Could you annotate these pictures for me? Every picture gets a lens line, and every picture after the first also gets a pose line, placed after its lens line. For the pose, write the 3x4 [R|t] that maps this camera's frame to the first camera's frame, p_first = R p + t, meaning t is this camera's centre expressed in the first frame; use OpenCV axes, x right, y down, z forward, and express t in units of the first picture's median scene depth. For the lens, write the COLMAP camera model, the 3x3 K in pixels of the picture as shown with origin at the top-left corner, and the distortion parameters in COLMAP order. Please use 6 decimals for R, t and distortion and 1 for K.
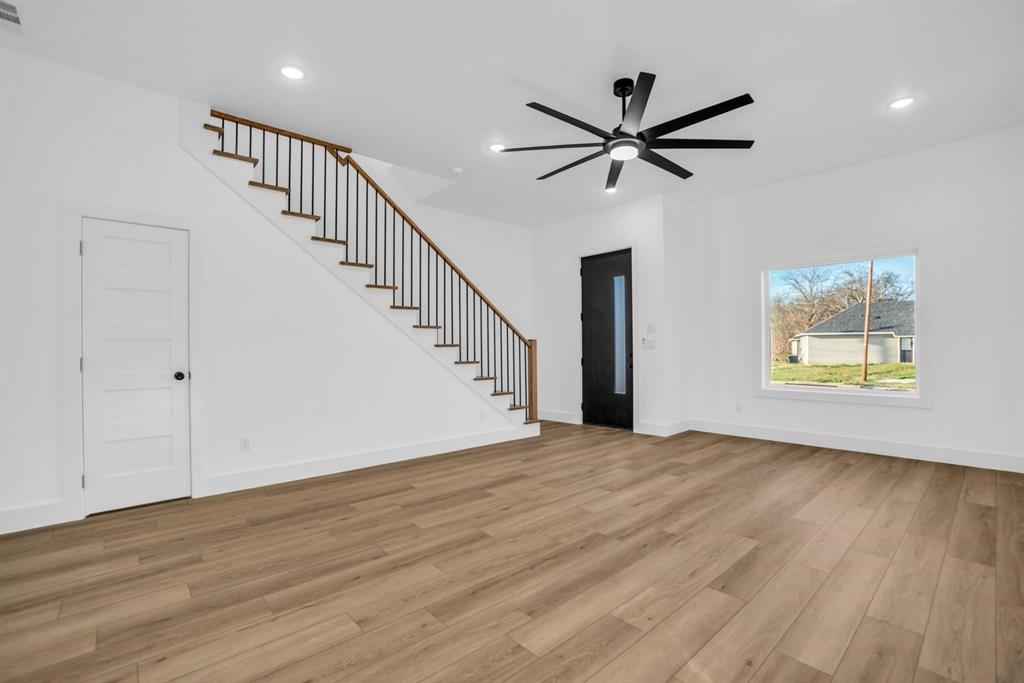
lens RADIAL K [[453.7, 0, 507.8], [0, 453.7, 347.3], [0, 0, 1]] dist [-0.061580, 0.016222]
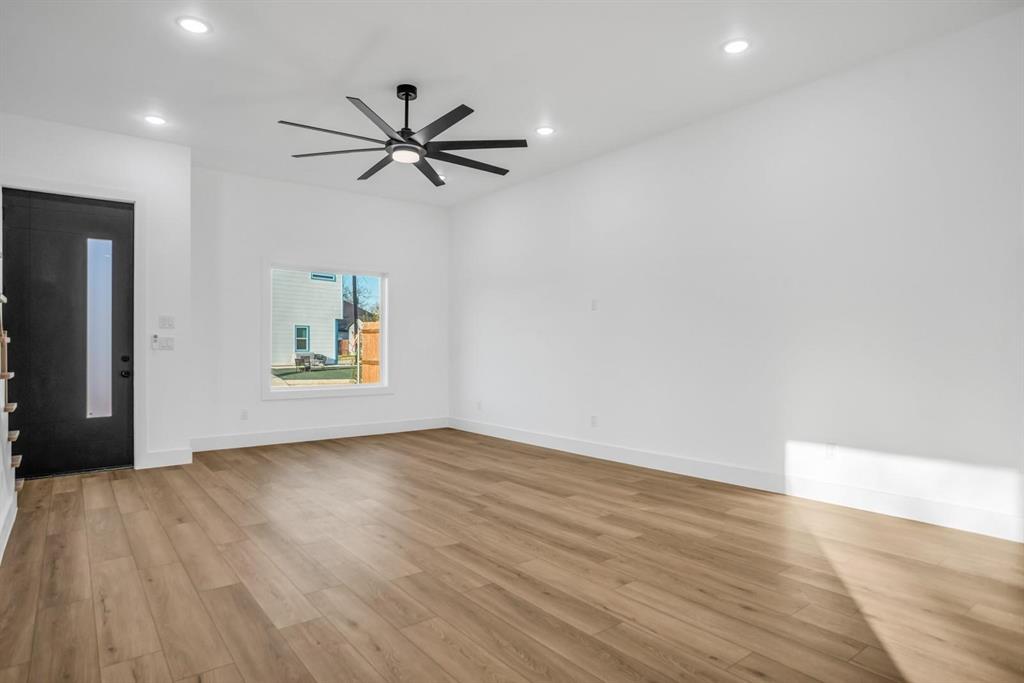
lens RADIAL K [[581.2, 0, 512.0], [0, 581.2, 341.5], [0, 0, 1]] dist [-0.030446, 0.000451]
pose [[0.060617, 0.018704, 0.997986, -0.947478], [-0.002041, 0.999825, -0.018615, 0.011082], [-0.998159, -0.000908, 0.060644, 0.609016]]
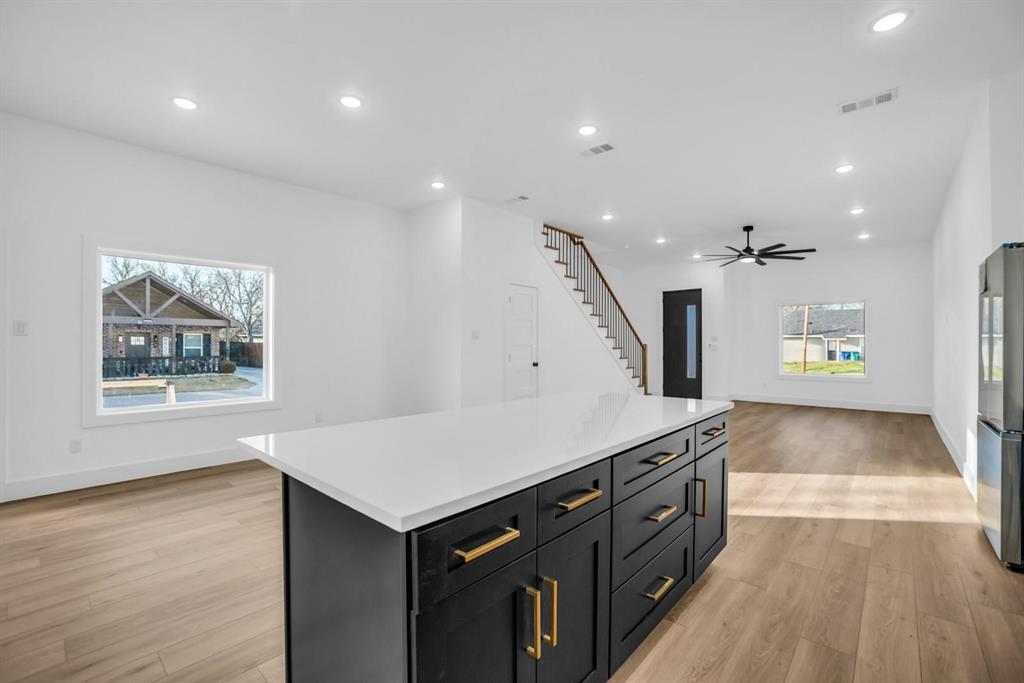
lens RADIAL K [[444.3, 0, 513.8], [0, 444.3, 345.7], [0, 0, 1]] dist [-0.037836, 0.014028]
pose [[0.992683, 0.012456, 0.120104, -0.998637], [-0.013432, 0.999883, 0.007319, -0.027413], [-0.119999, -0.008879, 0.992734, -0.863787]]
